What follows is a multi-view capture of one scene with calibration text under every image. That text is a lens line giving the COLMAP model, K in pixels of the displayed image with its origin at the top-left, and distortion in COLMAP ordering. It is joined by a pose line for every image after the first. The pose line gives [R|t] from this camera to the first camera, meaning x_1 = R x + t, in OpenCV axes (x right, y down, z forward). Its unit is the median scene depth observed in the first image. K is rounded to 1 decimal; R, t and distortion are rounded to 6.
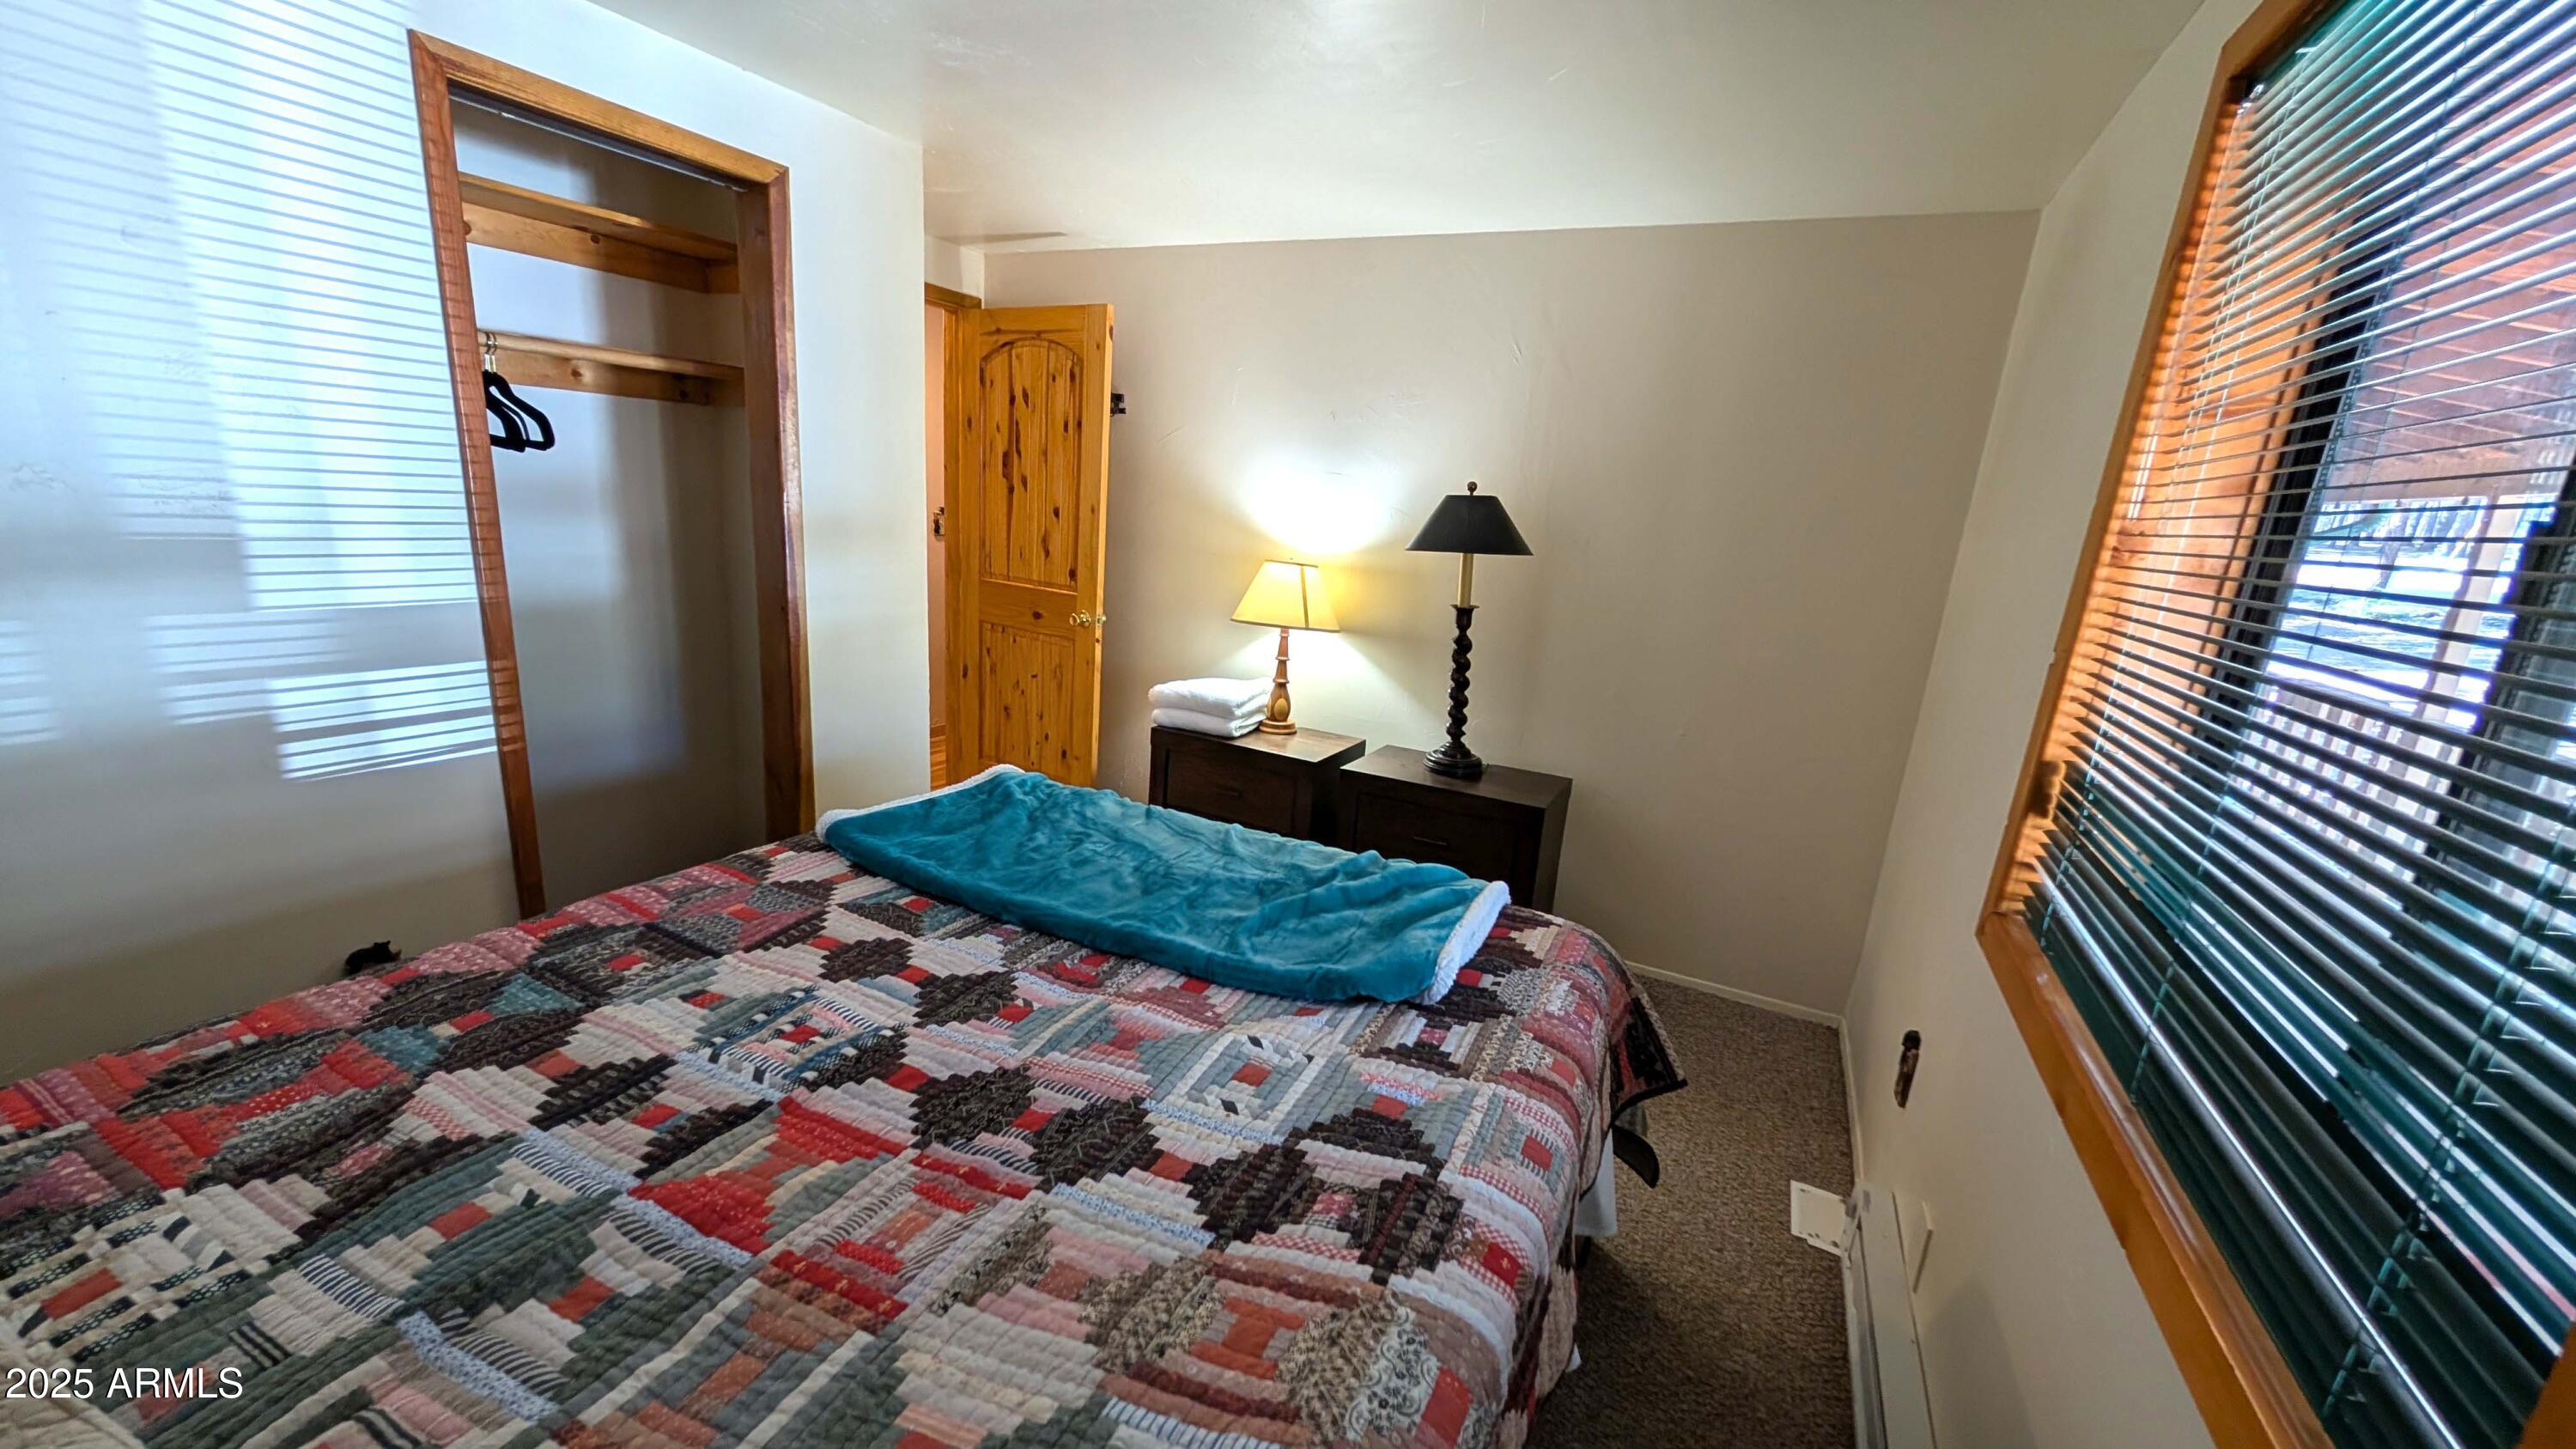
lens RADIAL K [[969.8, 0, 1291.0], [0, 969.8, 724.6], [0, 0, 1]] dist [-0.002613, 0.000451]
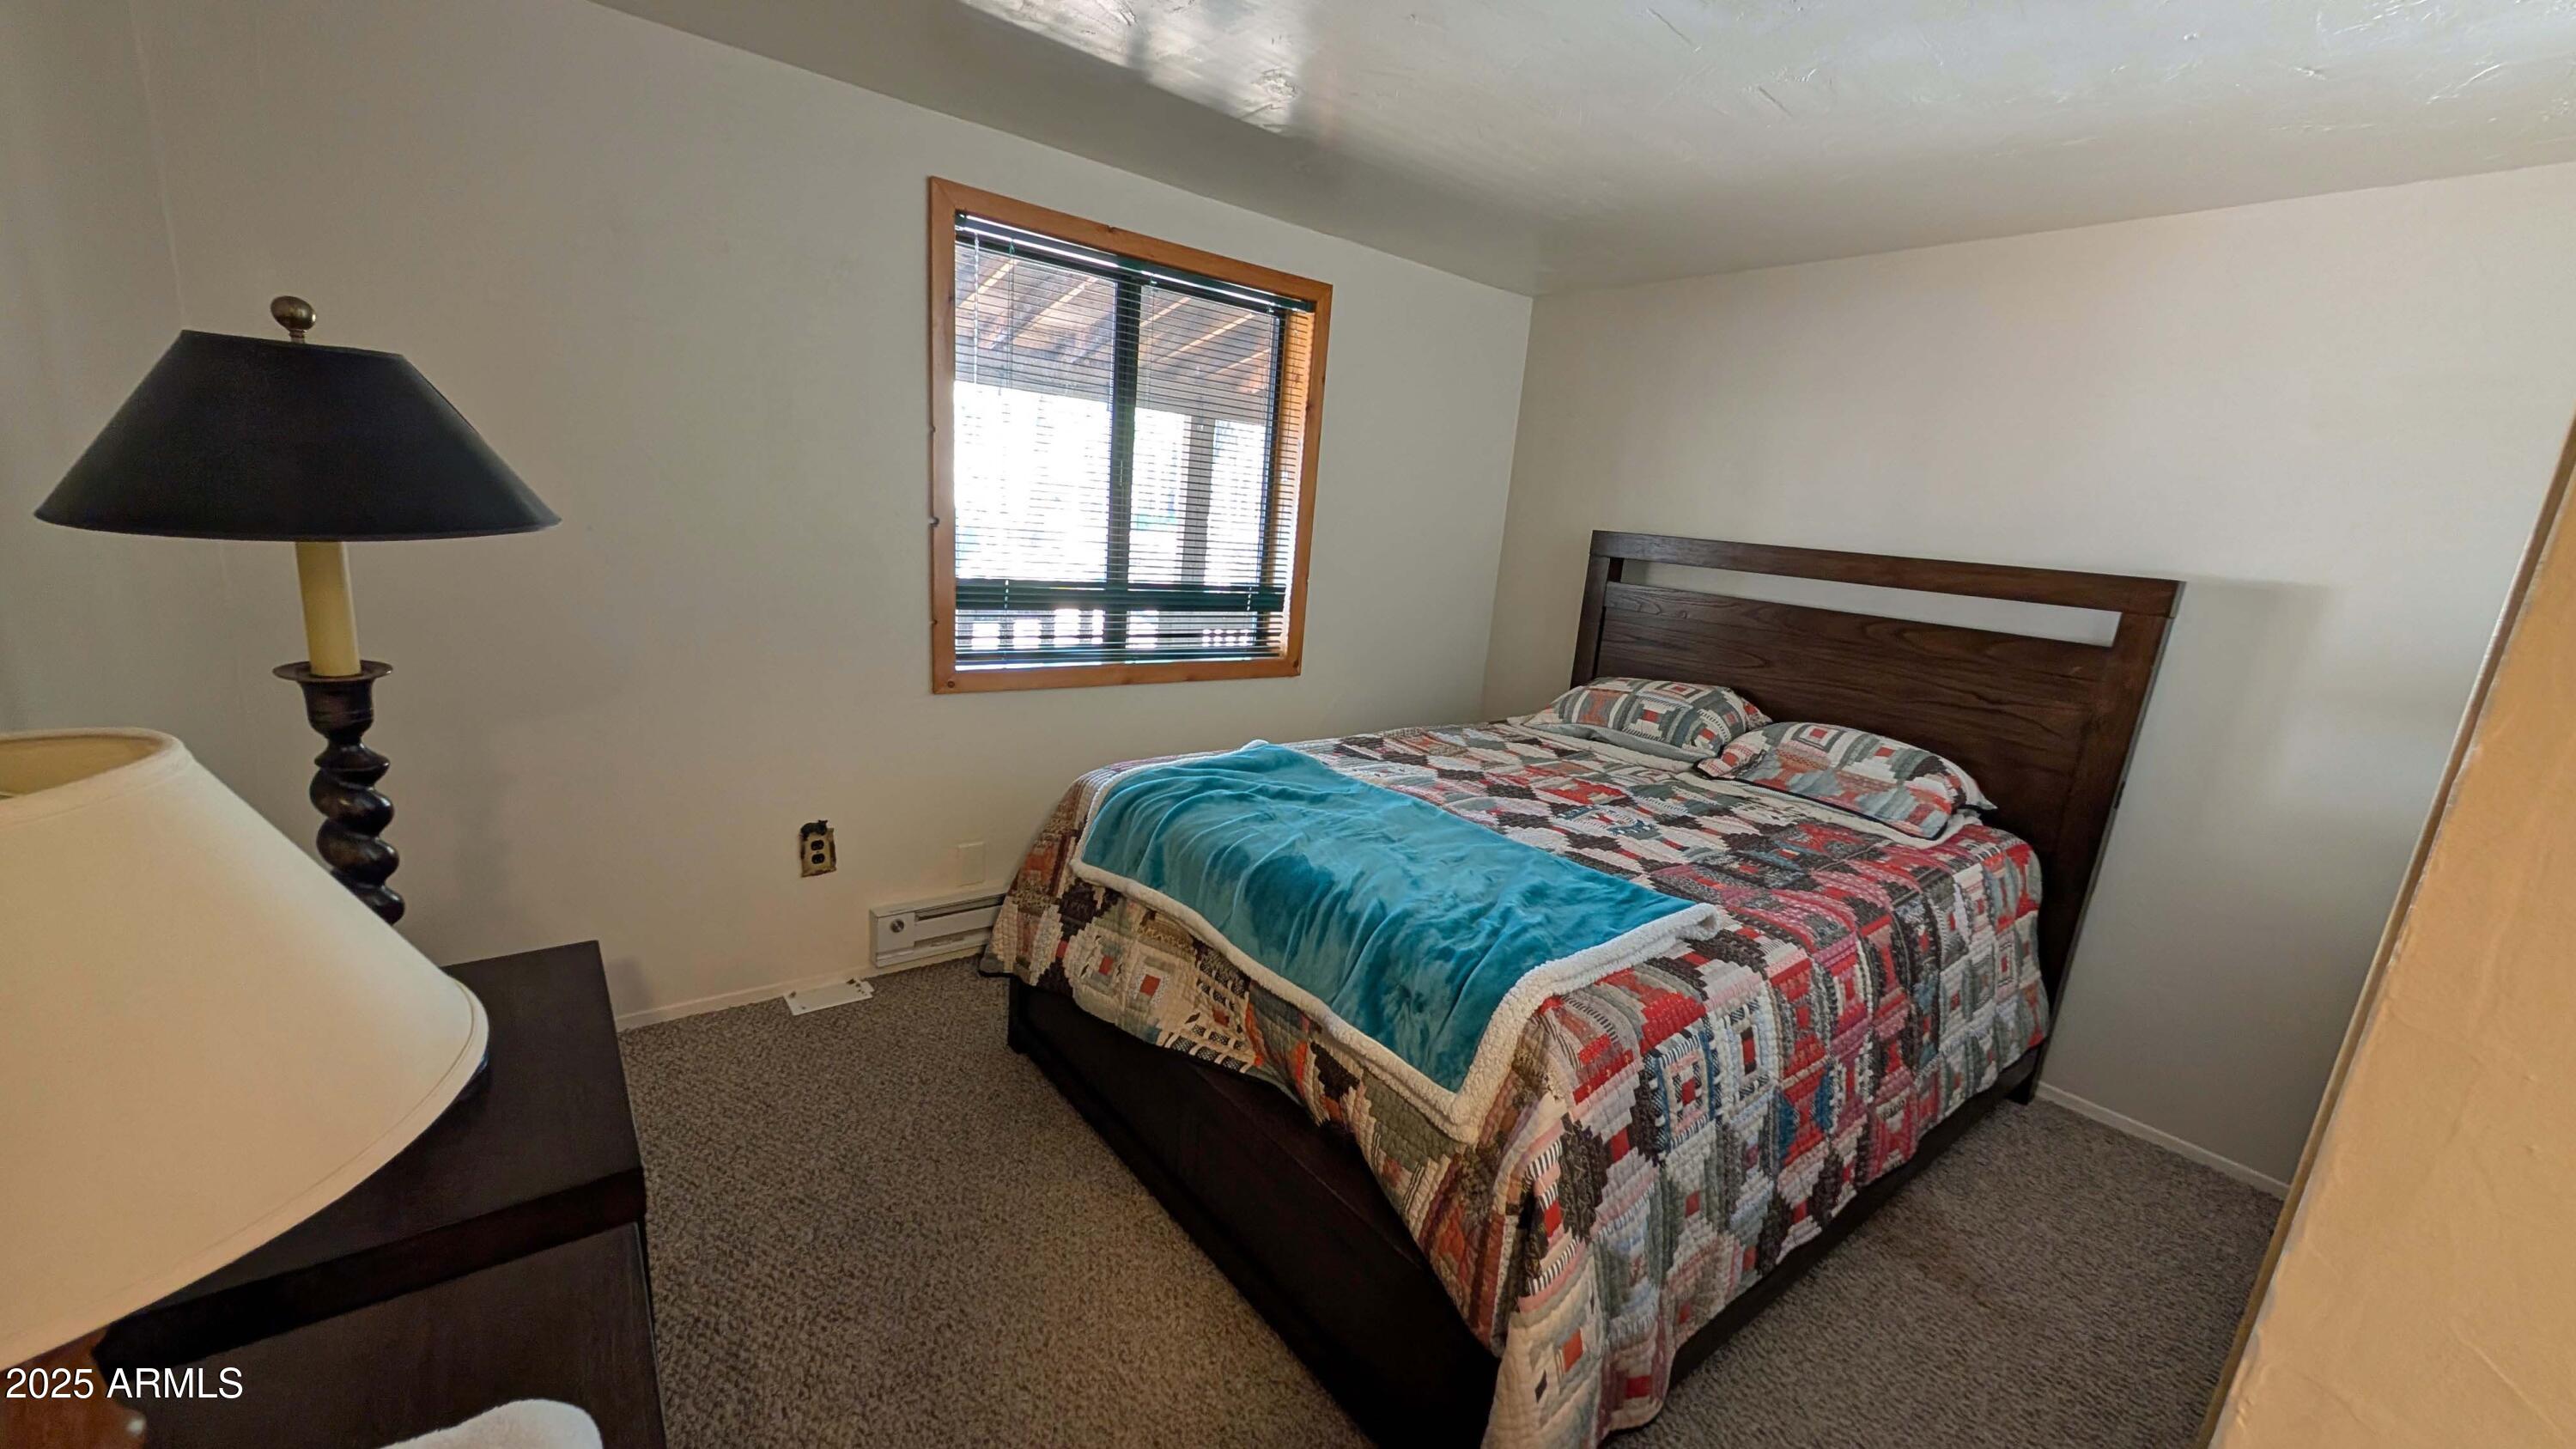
lens RADIAL K [[969.8, 0, 1293.6], [0, 969.8, 733.0], [0, 0, 1]] dist [-0.002613, 0.000451]
pose [[-0.896220, -0.243100, 0.371070, -0.642535], [-0.051609, 0.887934, 0.457066, -0.696593], [-0.440598, 0.390481, -0.808330, 2.834113]]
